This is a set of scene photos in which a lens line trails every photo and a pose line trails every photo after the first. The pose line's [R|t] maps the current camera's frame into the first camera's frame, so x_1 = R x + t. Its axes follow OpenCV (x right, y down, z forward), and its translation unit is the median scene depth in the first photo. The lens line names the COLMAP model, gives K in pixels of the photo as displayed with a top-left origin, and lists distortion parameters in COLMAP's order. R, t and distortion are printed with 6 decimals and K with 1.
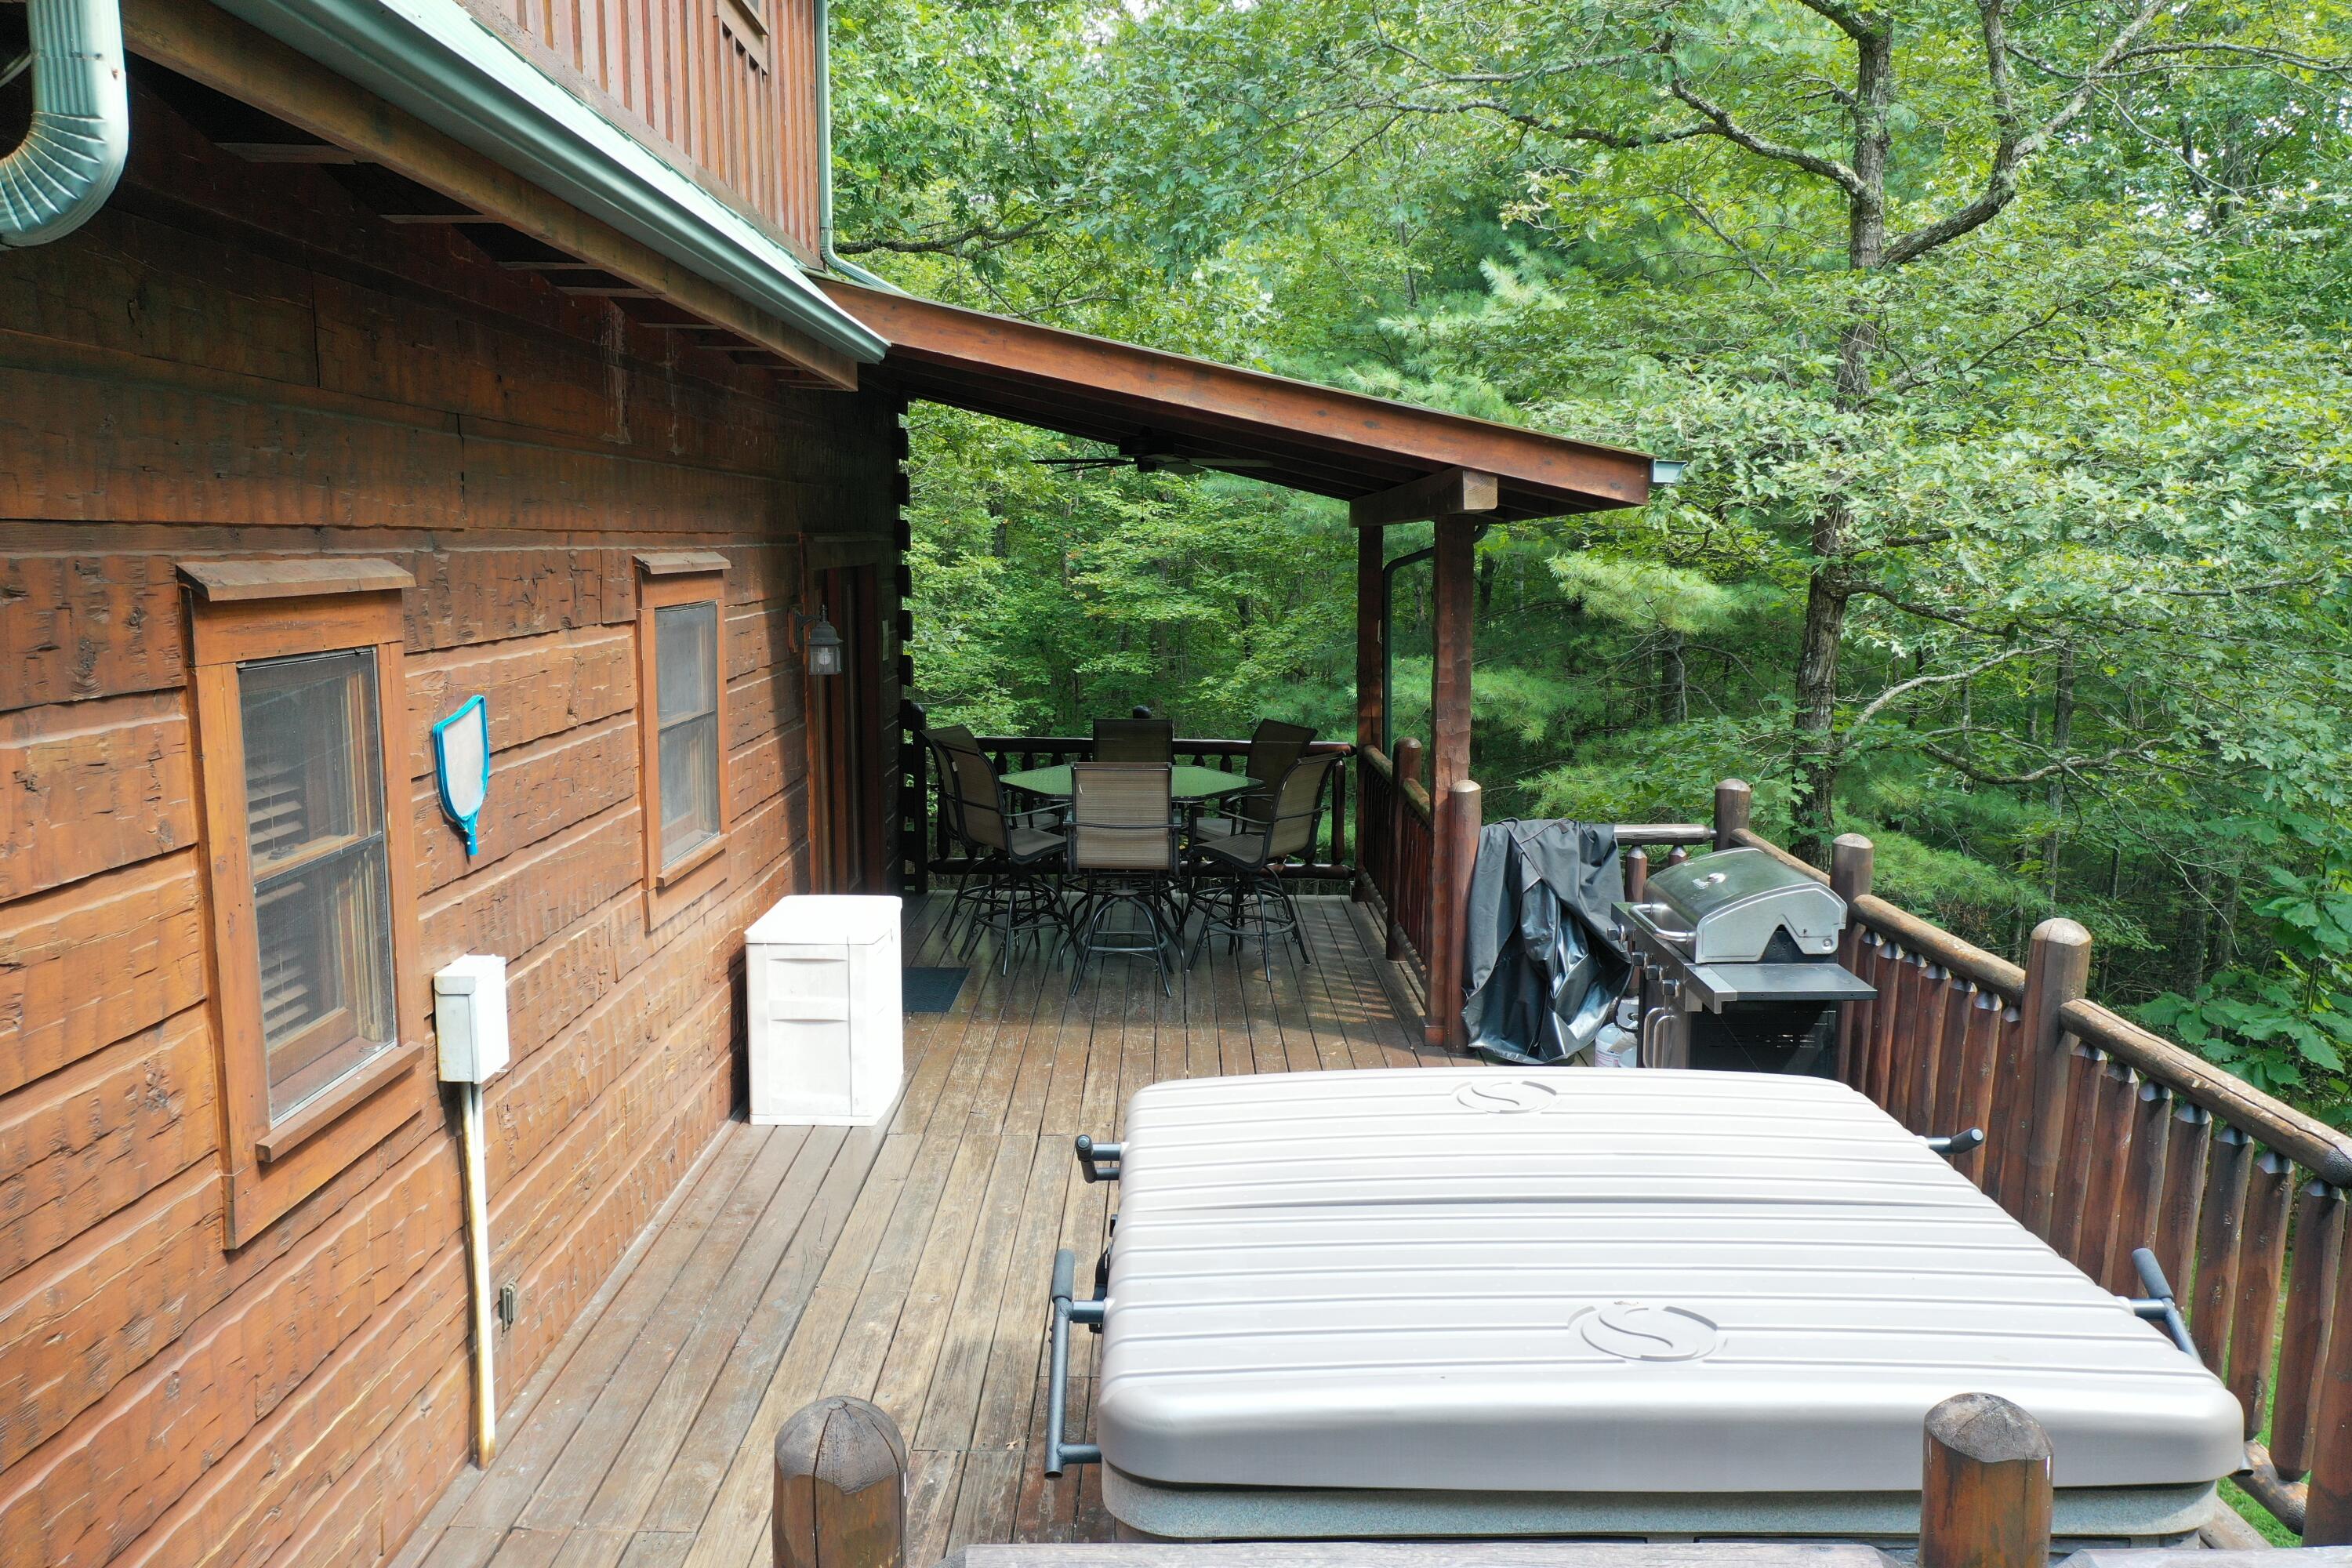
lens RADIAL K [[1856.0, 0, 1174.2], [0, 1856.0, 776.0], [0, 0, 1]] dist [0.007785, 0.003501]
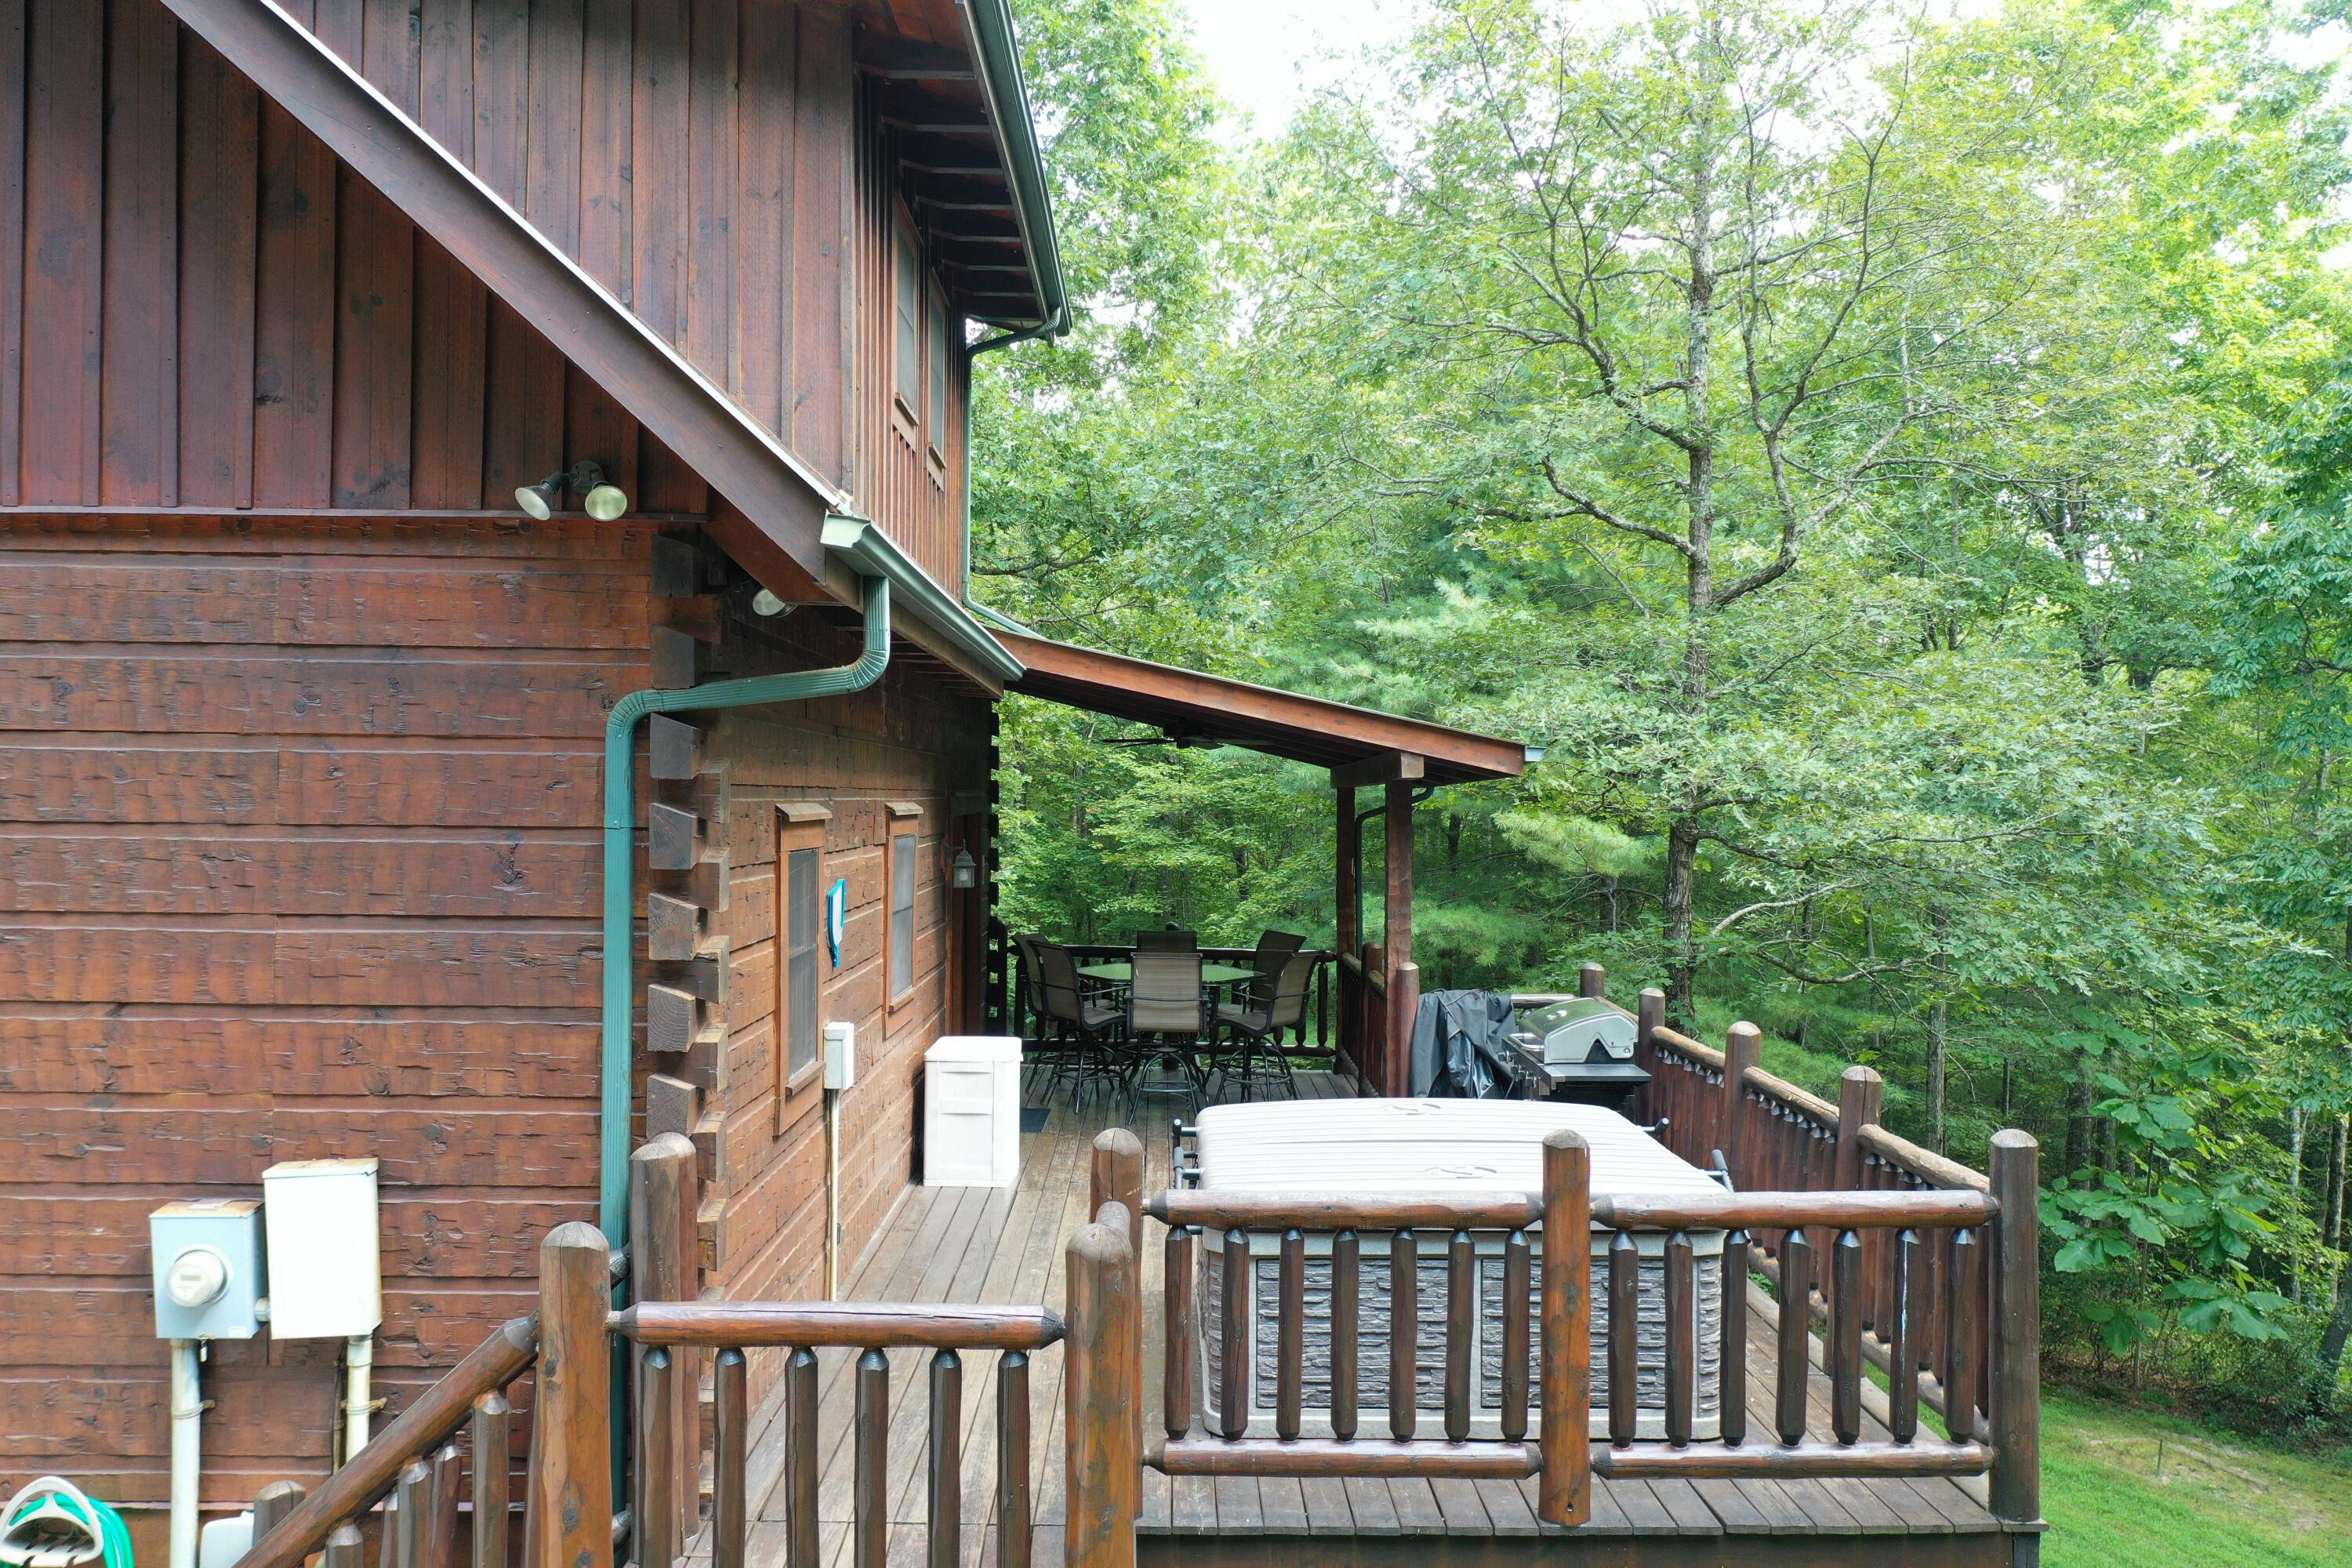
lens RADIAL K [[1856.0, 0, 1160.8], [0, 1856.0, 804.7], [0, 0, 1]] dist [0.007785, 0.003501]
pose [[0.999976, 0.006521, -0.002134, -0.027998], [-0.006733, 0.992467, -0.122330, 0.048467], [0.001320, 0.122342, 0.992487, -0.375504]]
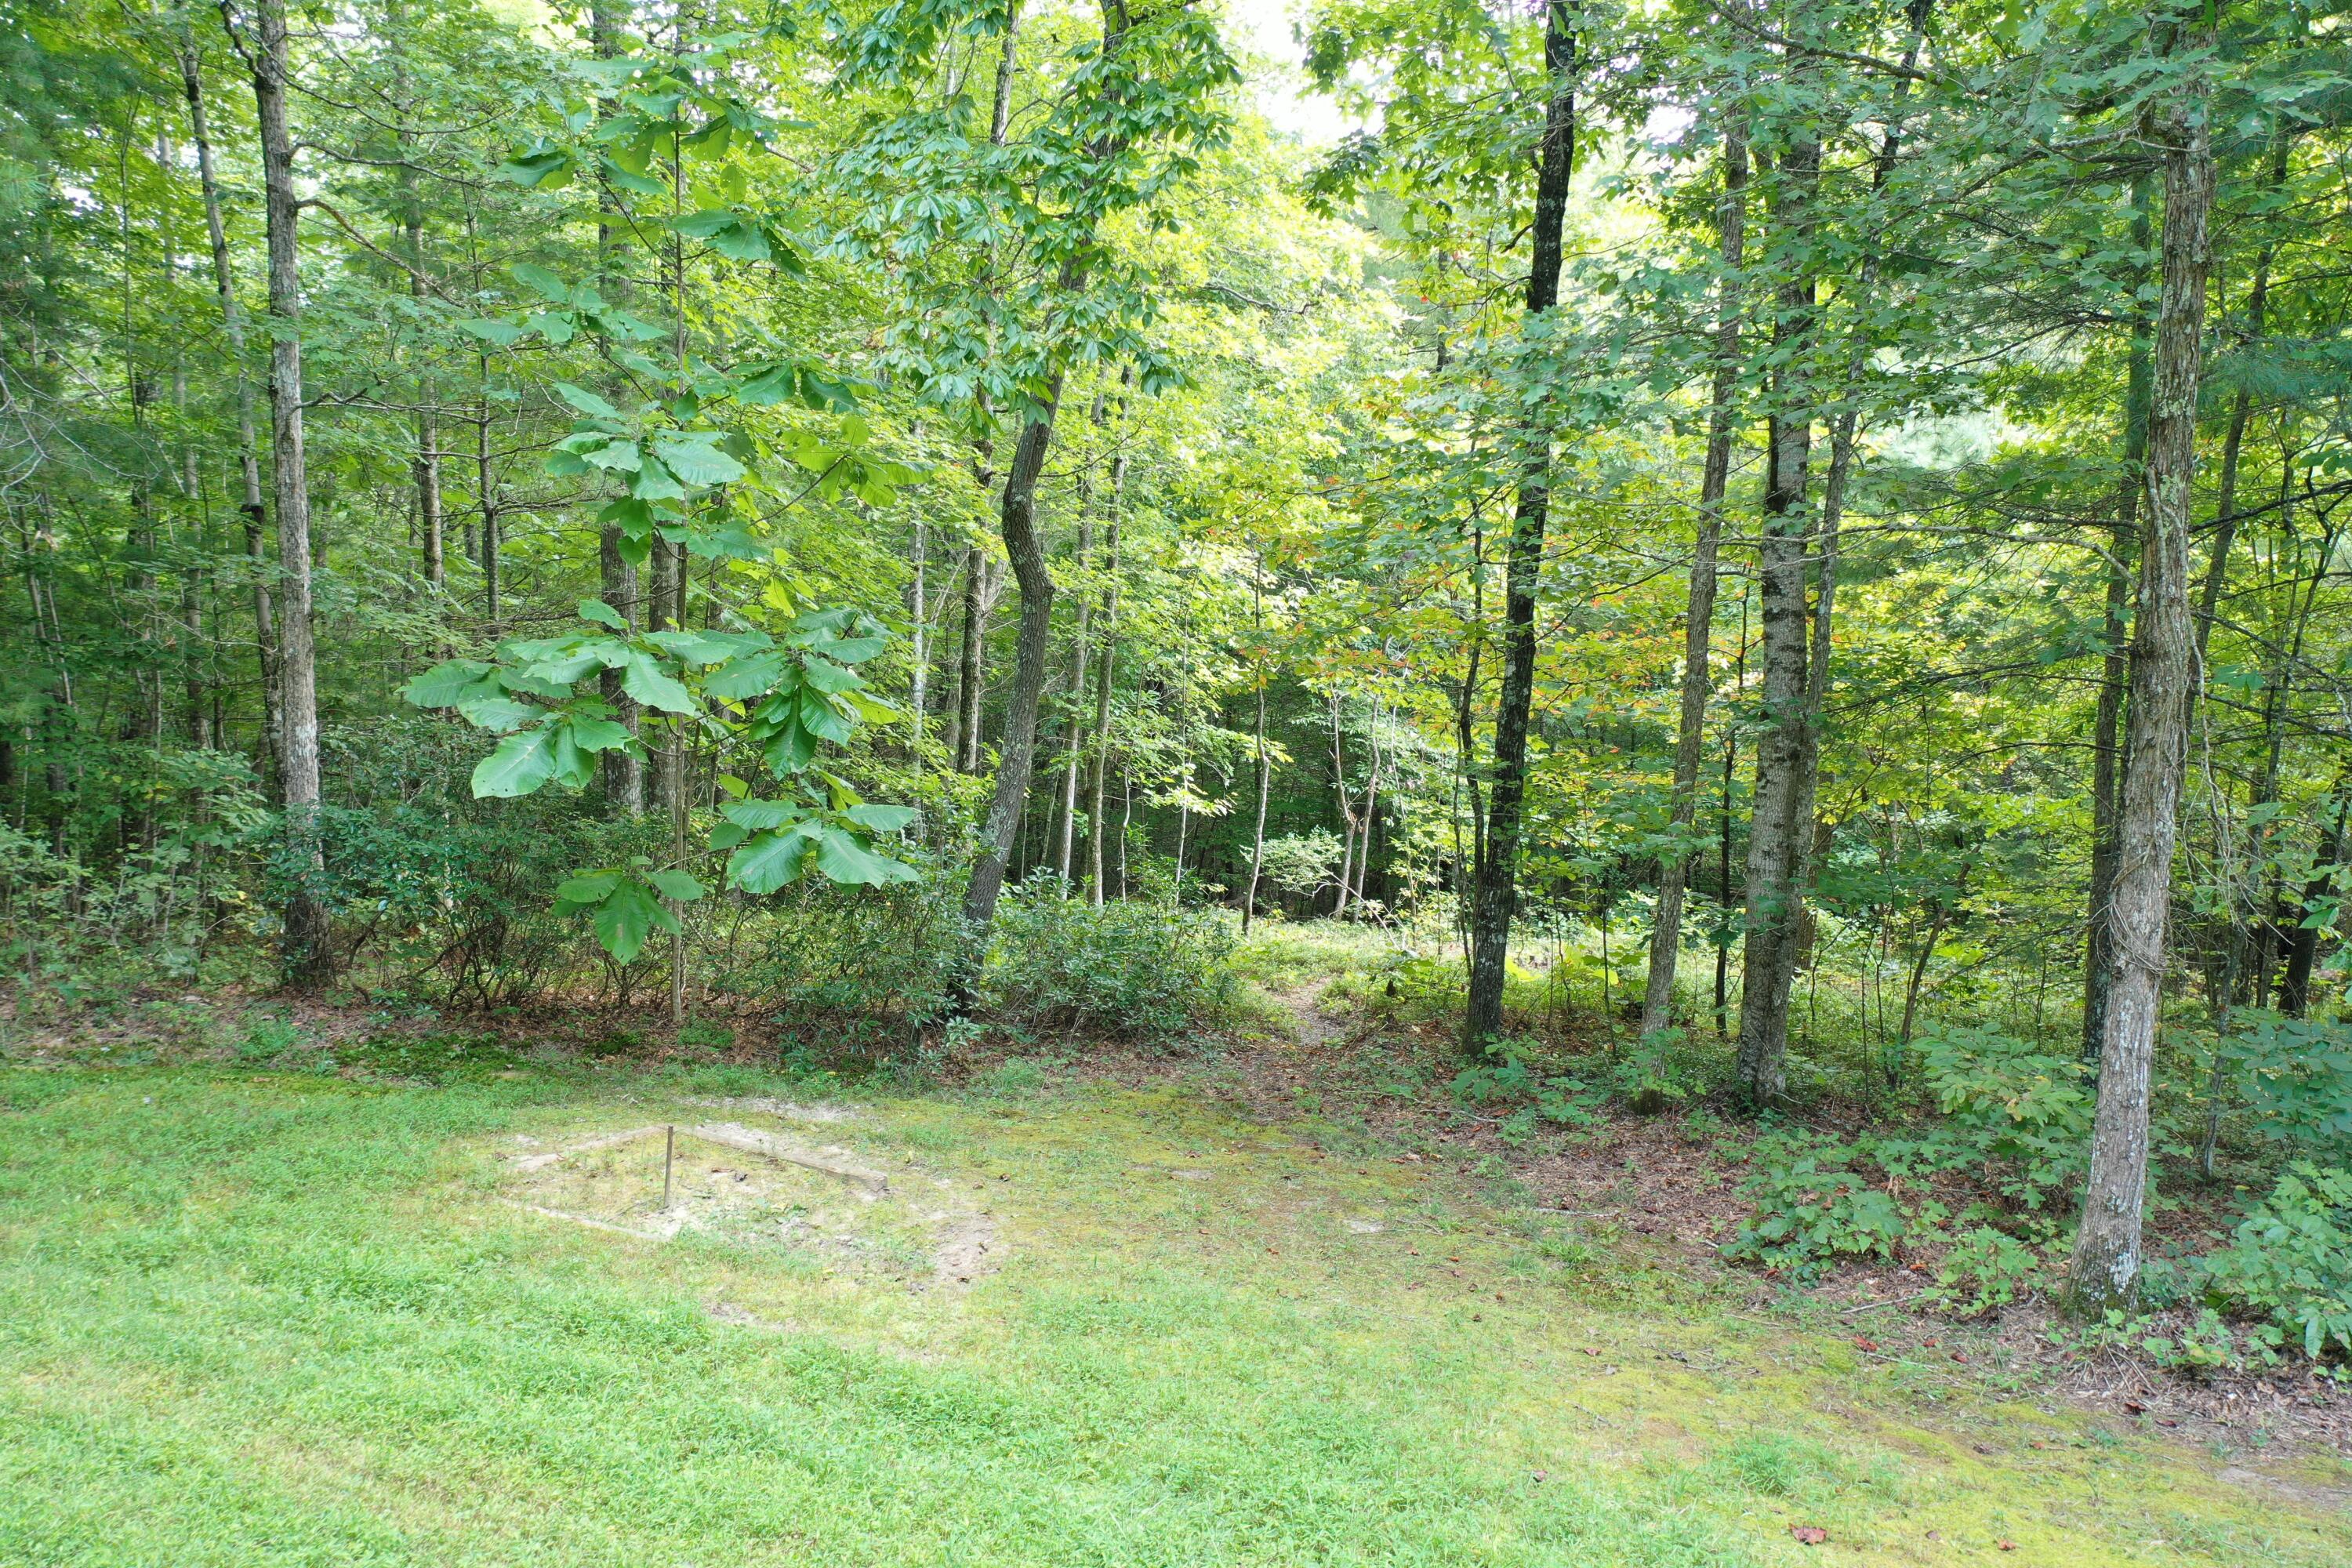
lens RADIAL K [[1856.0, 0, 1161.1], [0, 1856.0, 774.5], [0, 0, 1]] dist [0.007785, 0.003501]
pose [[0.777520, -0.076996, 0.624127, 0.651556], [0.071053, 0.996877, 0.034464, 0.281989], [-0.624832, 0.017549, 0.780562, 0.798839]]
